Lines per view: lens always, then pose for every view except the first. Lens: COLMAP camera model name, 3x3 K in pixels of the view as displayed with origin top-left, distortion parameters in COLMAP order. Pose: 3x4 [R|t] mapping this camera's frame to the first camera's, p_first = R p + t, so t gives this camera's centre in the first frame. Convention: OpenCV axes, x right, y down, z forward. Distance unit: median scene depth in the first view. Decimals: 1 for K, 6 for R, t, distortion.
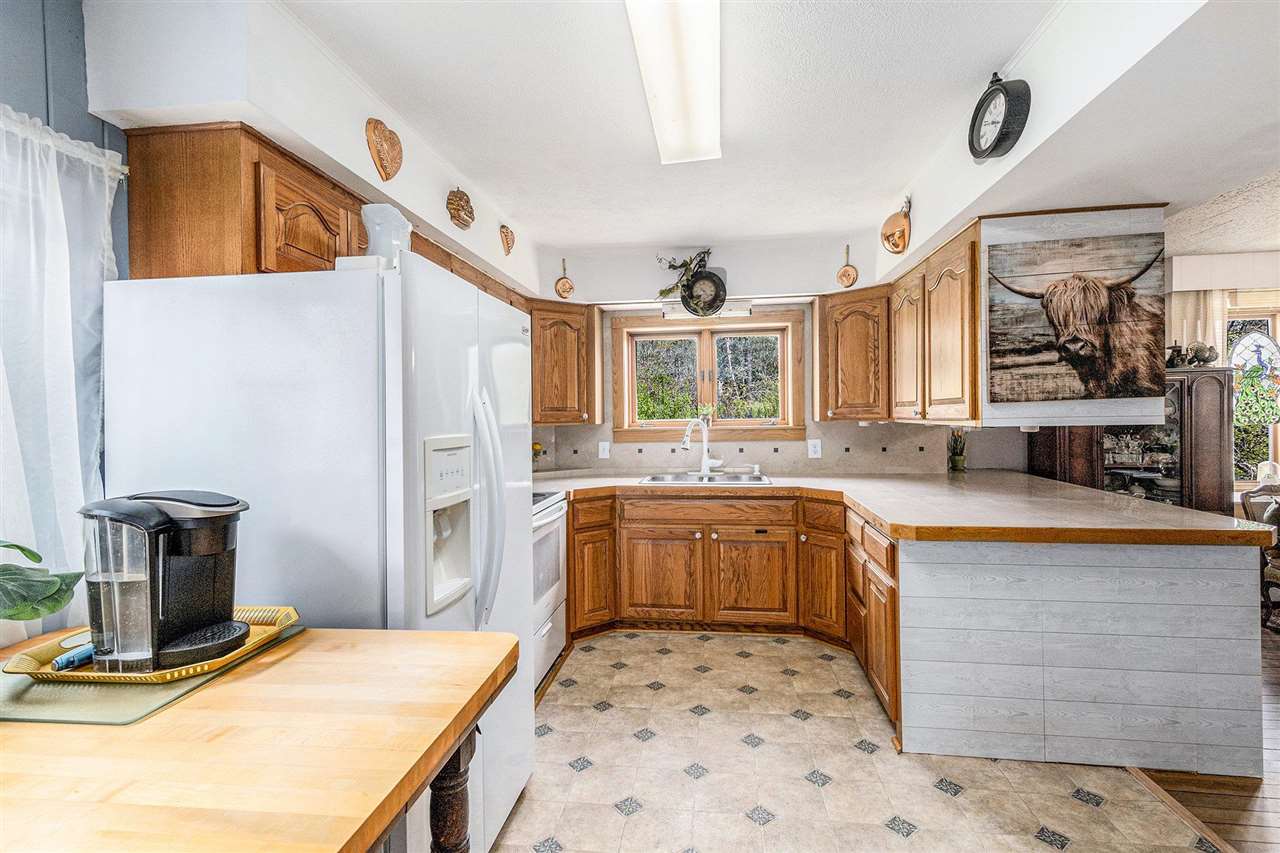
lens RADIAL K [[598.3, 0, 639.3], [0, 598.3, 418.1], [0, 0, 1]] dist [0.012426, -0.001623]
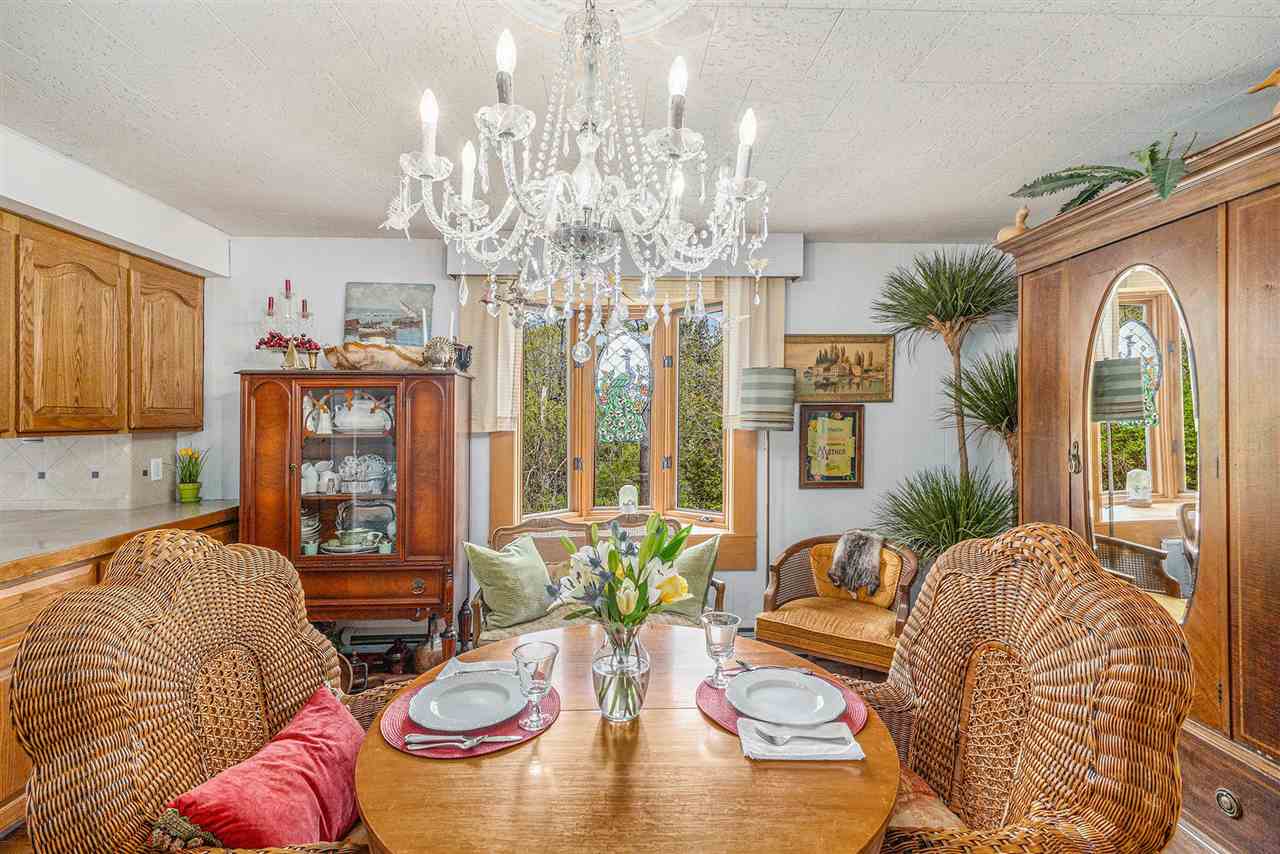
lens RADIAL K [[598.3, 0, 637.2], [0, 598.3, 425.9], [0, 0, 1]] dist [0.012426, -0.001623]
pose [[0.984403, 0.012961, 0.175447, 1.043097], [-0.012426, 0.999914, -0.004153, -0.011030], [-0.175486, 0.001908, 0.984480, 0.195901]]
